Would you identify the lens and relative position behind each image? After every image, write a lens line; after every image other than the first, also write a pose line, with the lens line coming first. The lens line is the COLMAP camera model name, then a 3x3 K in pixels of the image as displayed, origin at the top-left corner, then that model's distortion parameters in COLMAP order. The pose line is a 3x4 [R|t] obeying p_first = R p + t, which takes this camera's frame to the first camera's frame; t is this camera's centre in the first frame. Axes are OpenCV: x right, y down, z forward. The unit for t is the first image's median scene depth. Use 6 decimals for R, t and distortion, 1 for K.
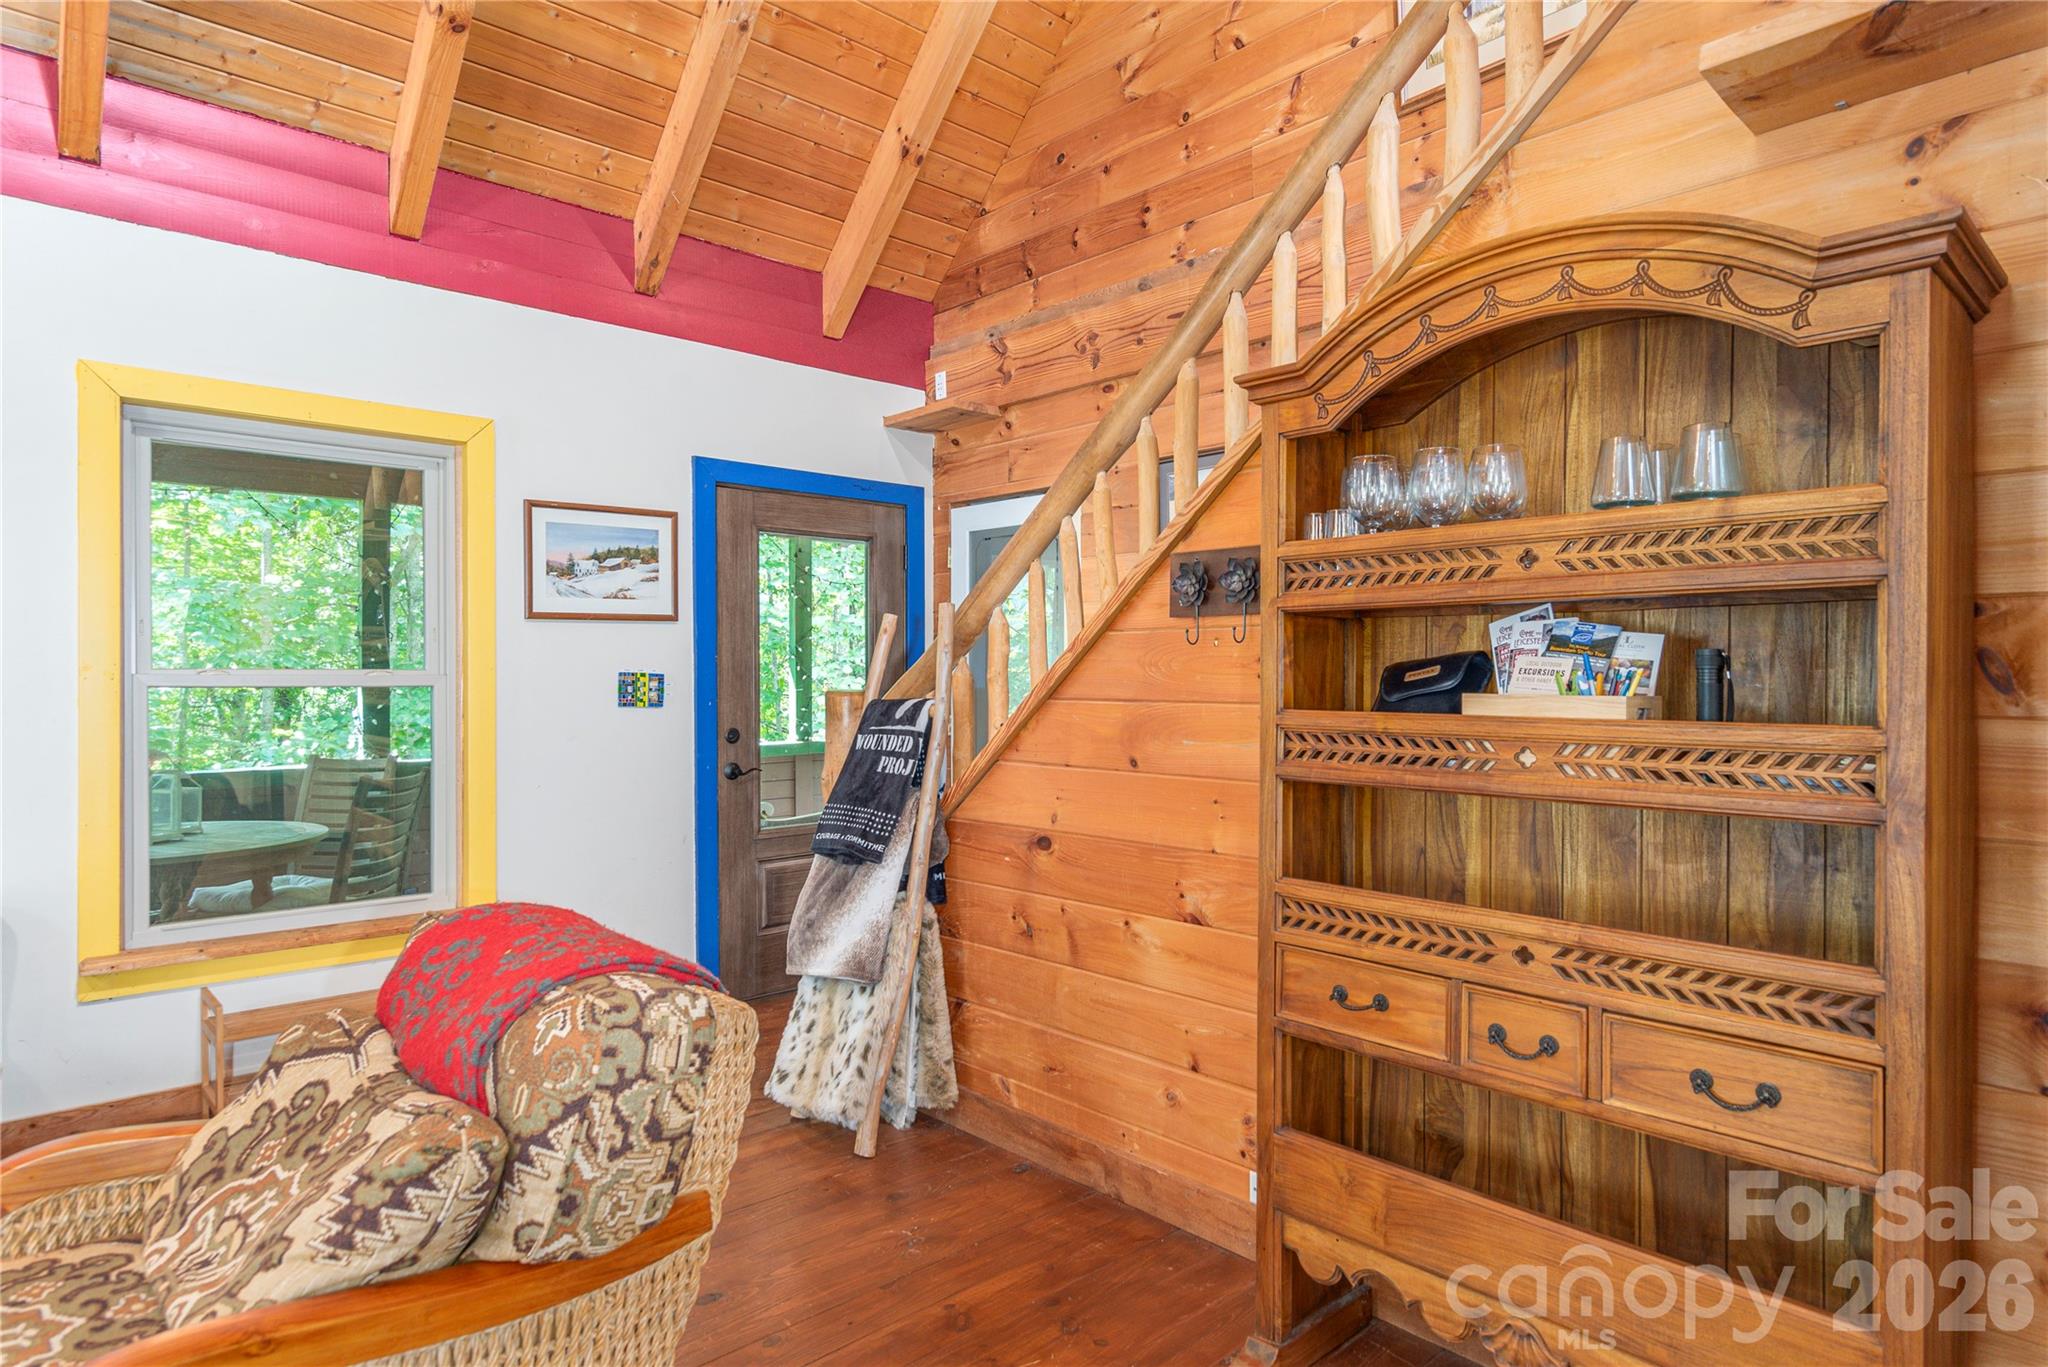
lens RADIAL K [[1154.7, 0, 1024.0], [0, 1154.7, 683.5], [0, 0, 1]] dist [0.005349, 0.000615]
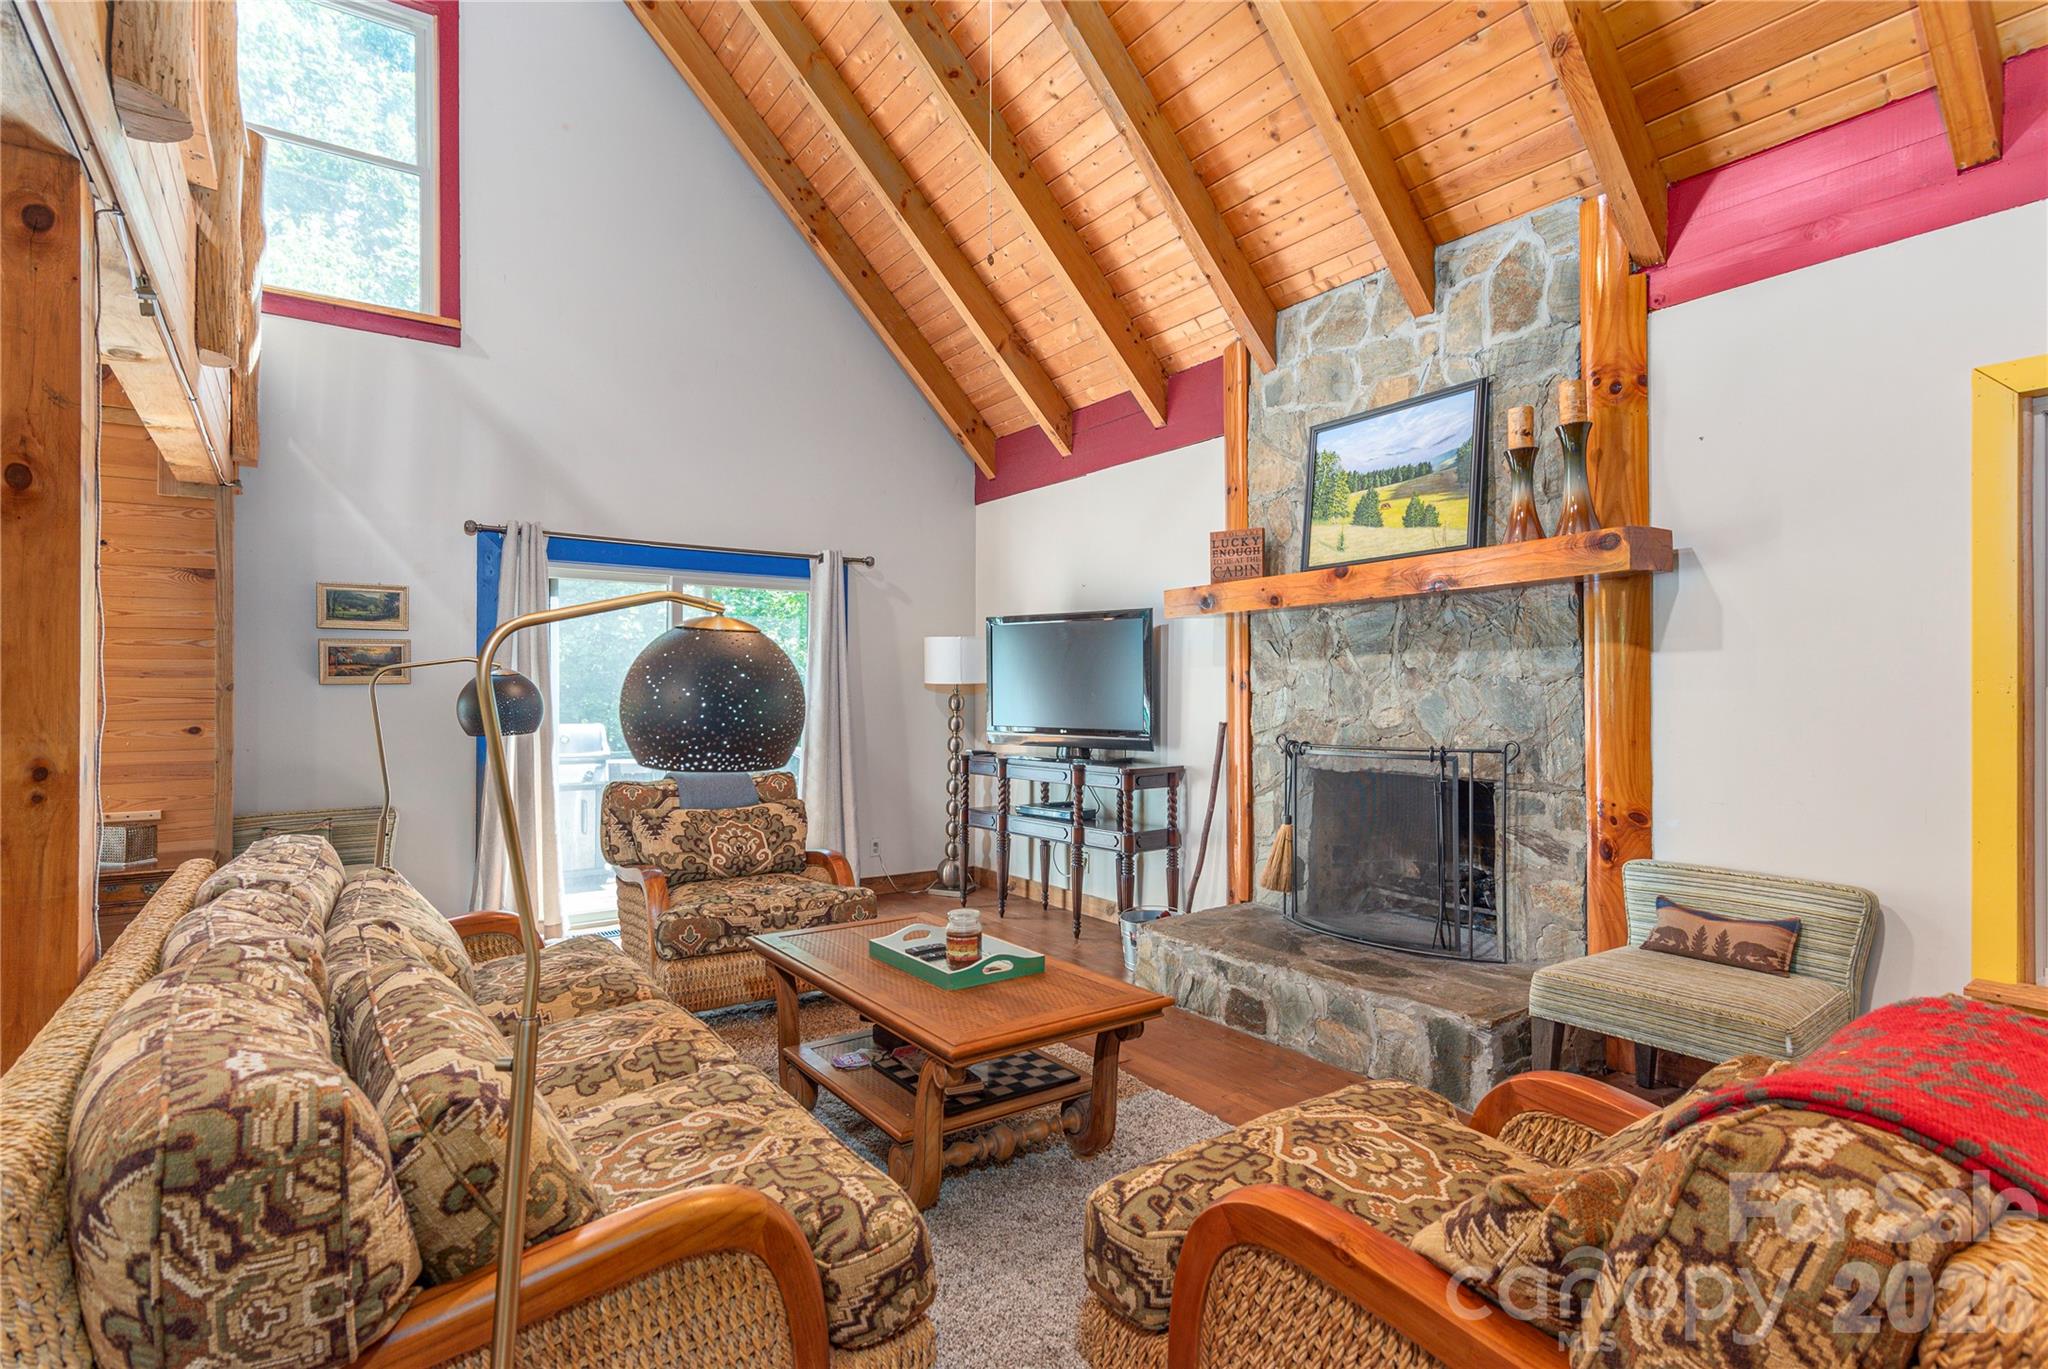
lens RADIAL K [[1014.9, 0, 1014.7], [0, 1014.9, 688.9], [0, 0, 1]] dist [0.000633, 0.000867]
pose [[-0.140970, -0.002962, -0.990009, 0.235754], [-0.007530, 0.999970, -0.001919, 0.002707], [0.989985, 0.007185, -0.140988, 0.474254]]
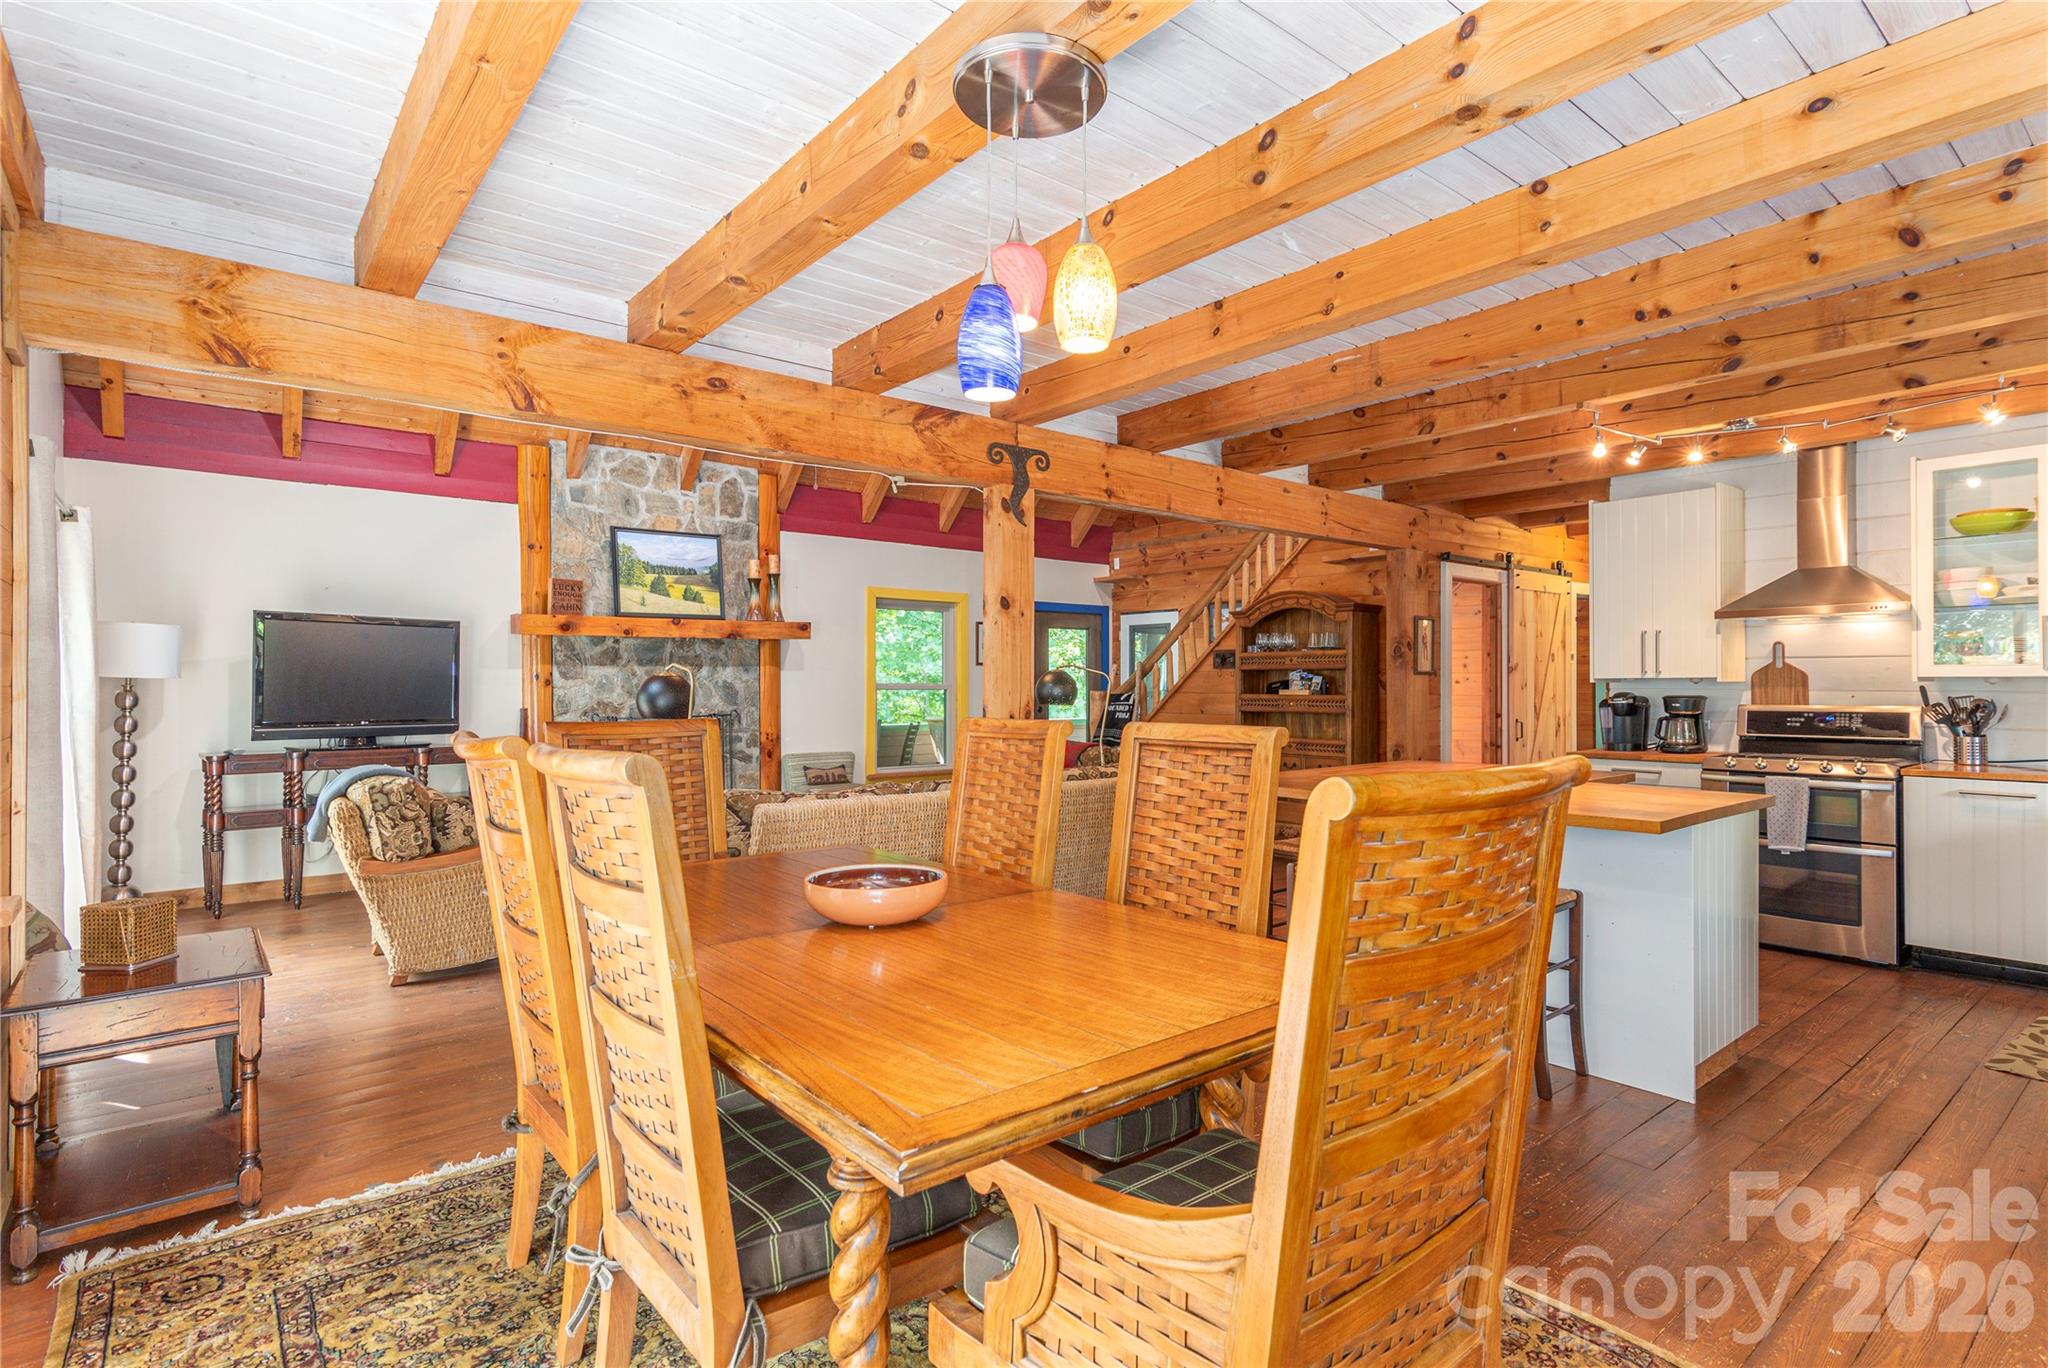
lens RADIAL K [[1014.9, 0, 1014.7], [0, 1014.9, 688.4], [0, 0, 1]] dist [0.000633, 0.000867]
pose [[0.997475, 0.000810, -0.071018, -0.309013], [-0.001158, 0.999988, -0.004853, 0.021039], [0.071013, 0.004923, 0.997463, -2.560306]]
